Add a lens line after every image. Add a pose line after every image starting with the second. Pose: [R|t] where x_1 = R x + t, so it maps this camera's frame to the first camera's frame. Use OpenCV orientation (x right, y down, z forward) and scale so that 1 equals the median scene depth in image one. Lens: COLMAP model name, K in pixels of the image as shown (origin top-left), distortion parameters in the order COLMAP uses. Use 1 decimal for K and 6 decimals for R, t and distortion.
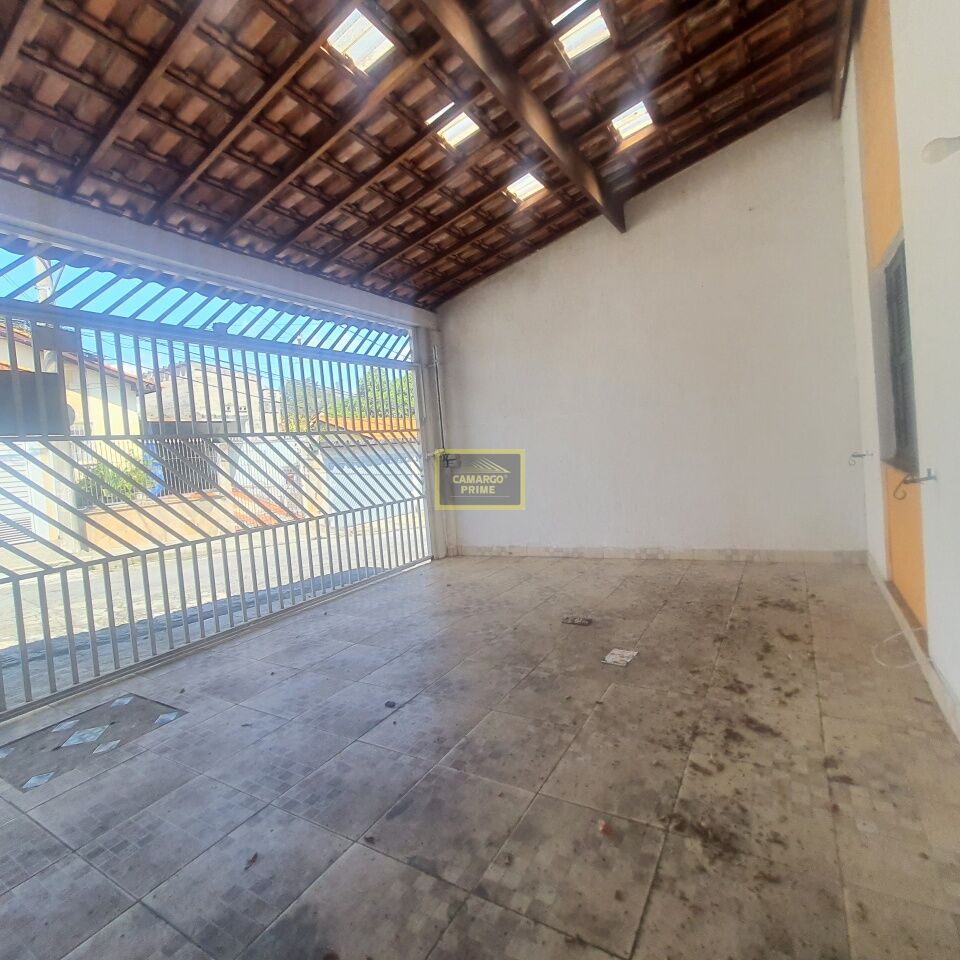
lens RADIAL K [[509.2, 0, 479.3], [0, 509.2, 475.9], [0, 0, 1]] dist [-0.002145, -0.000533]
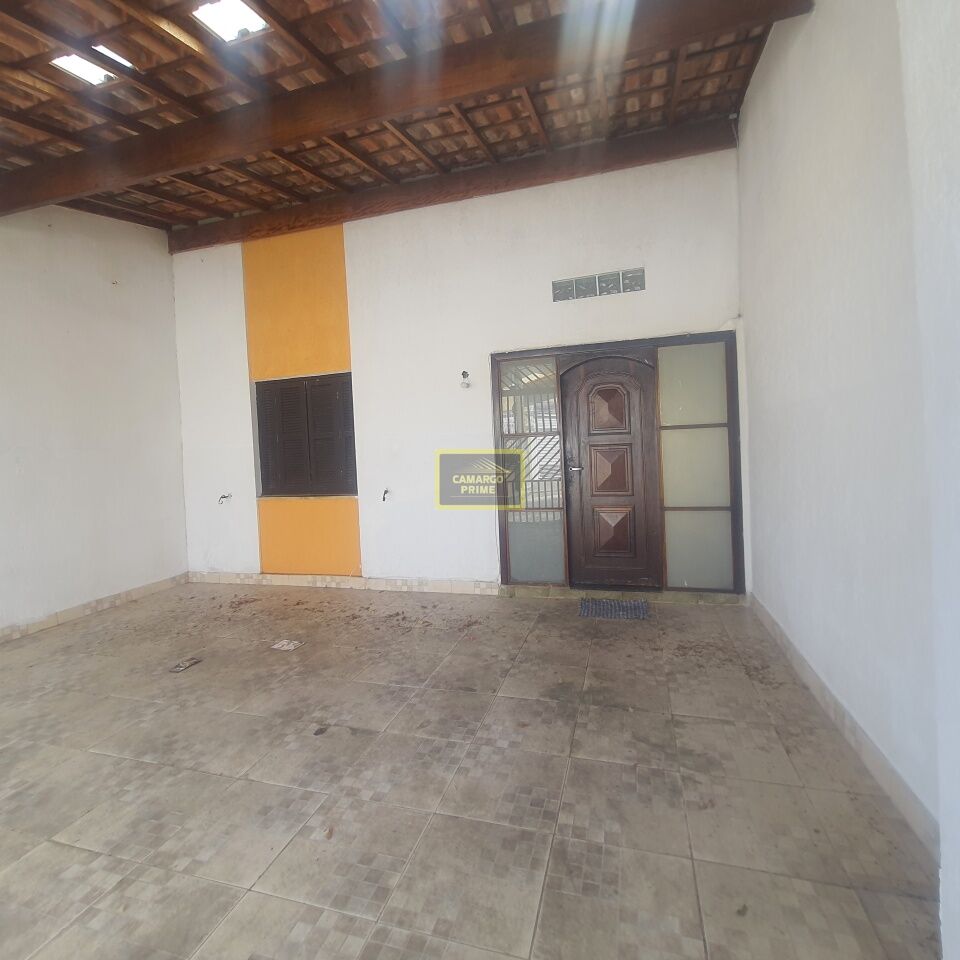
lens RADIAL K [[509.2, 0, 479.6], [0, 509.2, 477.4], [0, 0, 1]] dist [-0.002145, -0.000533]
pose [[-0.248153, 0.046695, 0.967595, -1.795239], [0.119045, 0.992737, -0.017377, 0.030741], [-0.961378, 0.110875, -0.251909, 1.330880]]
